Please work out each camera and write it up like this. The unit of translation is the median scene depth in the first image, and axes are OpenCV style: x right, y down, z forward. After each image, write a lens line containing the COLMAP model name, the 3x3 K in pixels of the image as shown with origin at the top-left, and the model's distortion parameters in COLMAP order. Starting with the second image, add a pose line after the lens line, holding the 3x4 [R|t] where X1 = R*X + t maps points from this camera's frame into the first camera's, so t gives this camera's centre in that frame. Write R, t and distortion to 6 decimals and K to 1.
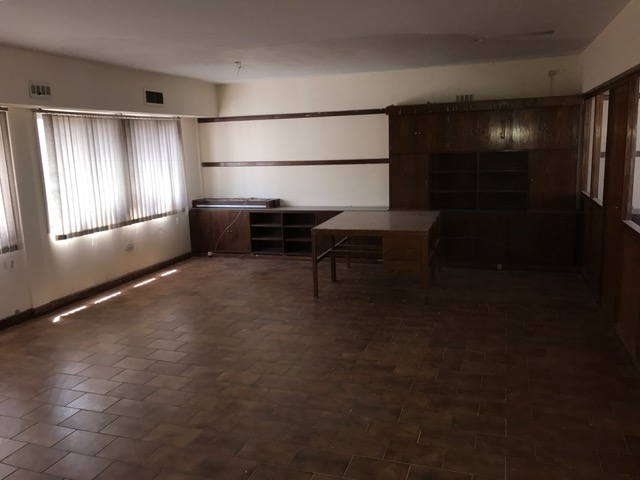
lens RADIAL K [[527.6, 0, 319.8], [0, 527.6, 239.1], [0, 0, 1]] dist [0.011867, -0.003876]
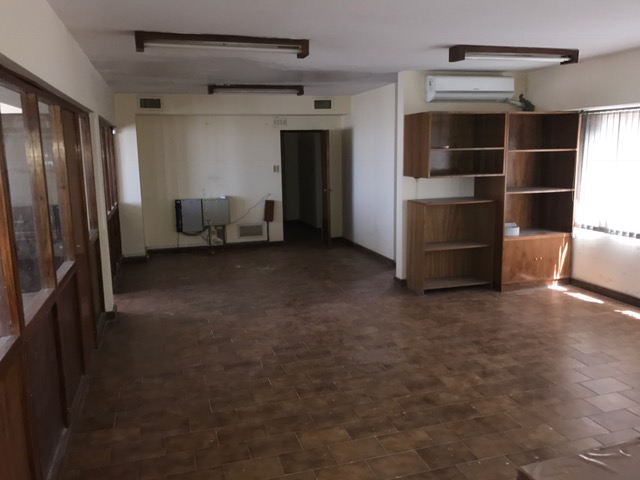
lens RADIAL K [[527.6, 0, 319.8], [0, 527.6, 239.6], [0, 0, 1]] dist [0.011867, -0.003876]
pose [[-0.804530, 0.150939, -0.574412, 0.693238], [-0.062443, 0.940309, 0.334546, -0.360107], [0.590620, 0.305020, -0.747081, 1.707378]]
